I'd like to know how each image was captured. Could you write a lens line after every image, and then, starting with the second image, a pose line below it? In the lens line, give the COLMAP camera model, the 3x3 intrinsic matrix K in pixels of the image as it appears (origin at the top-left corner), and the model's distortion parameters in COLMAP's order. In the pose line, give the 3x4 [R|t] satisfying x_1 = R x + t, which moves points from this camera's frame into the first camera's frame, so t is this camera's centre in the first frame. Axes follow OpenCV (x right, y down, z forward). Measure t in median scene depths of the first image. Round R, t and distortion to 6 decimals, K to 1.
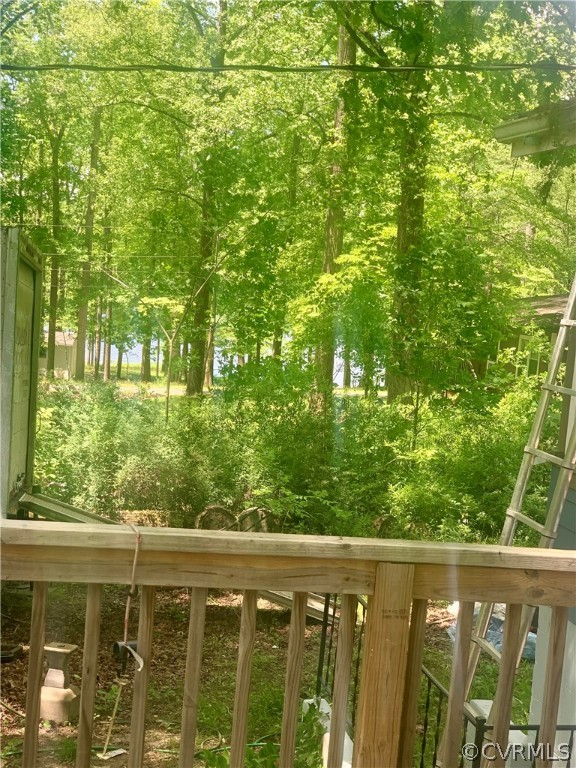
lens RADIAL K [[1129.6, 0, 288.0], [0, 1129.6, 384.0], [0, 0, 1]] dist [0.174382, -0.029398]
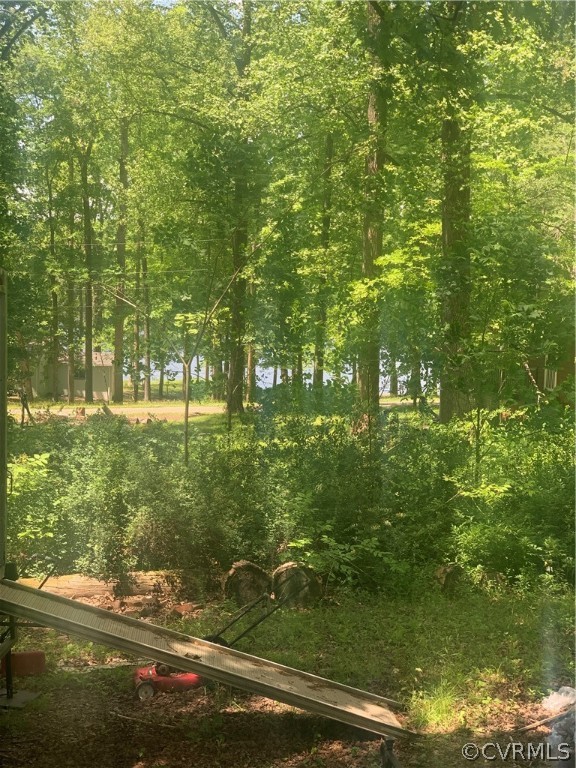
lens RADIAL K [[1129.6, 0, 288.0], [0, 1129.6, 384.0], [0, 0, 1]] dist [0.174382, -0.029398]
pose [[0.998023, -0.048030, -0.040543, 0.003869], [0.047738, 0.998827, -0.008149, -0.007523], [0.040887, 0.006198, 0.999145, 0.082000]]
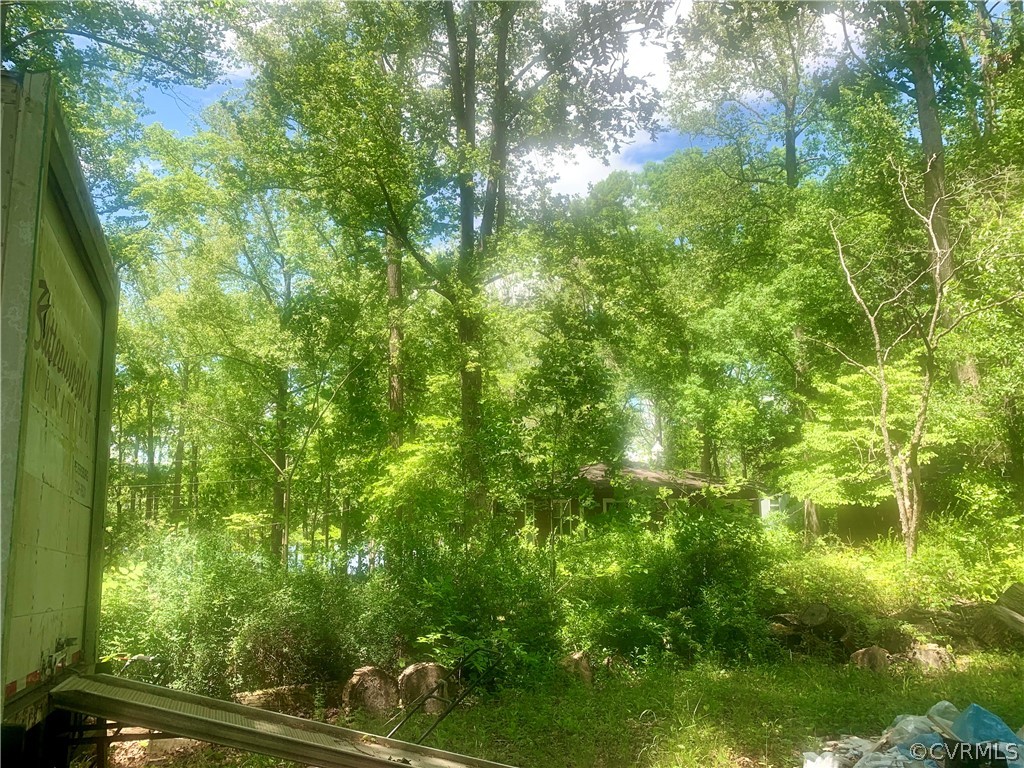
lens RADIAL K [[787.5, 0, 512.0], [0, 787.5, 384.0], [0, 0, 1]] dist [0.005342, -0.005619]
pose [[0.971053, -0.053782, 0.232729, -0.040668], [0.106989, 0.969052, -0.222468, 0.024333], [-0.213562, 0.240928, 0.946755, 0.209057]]
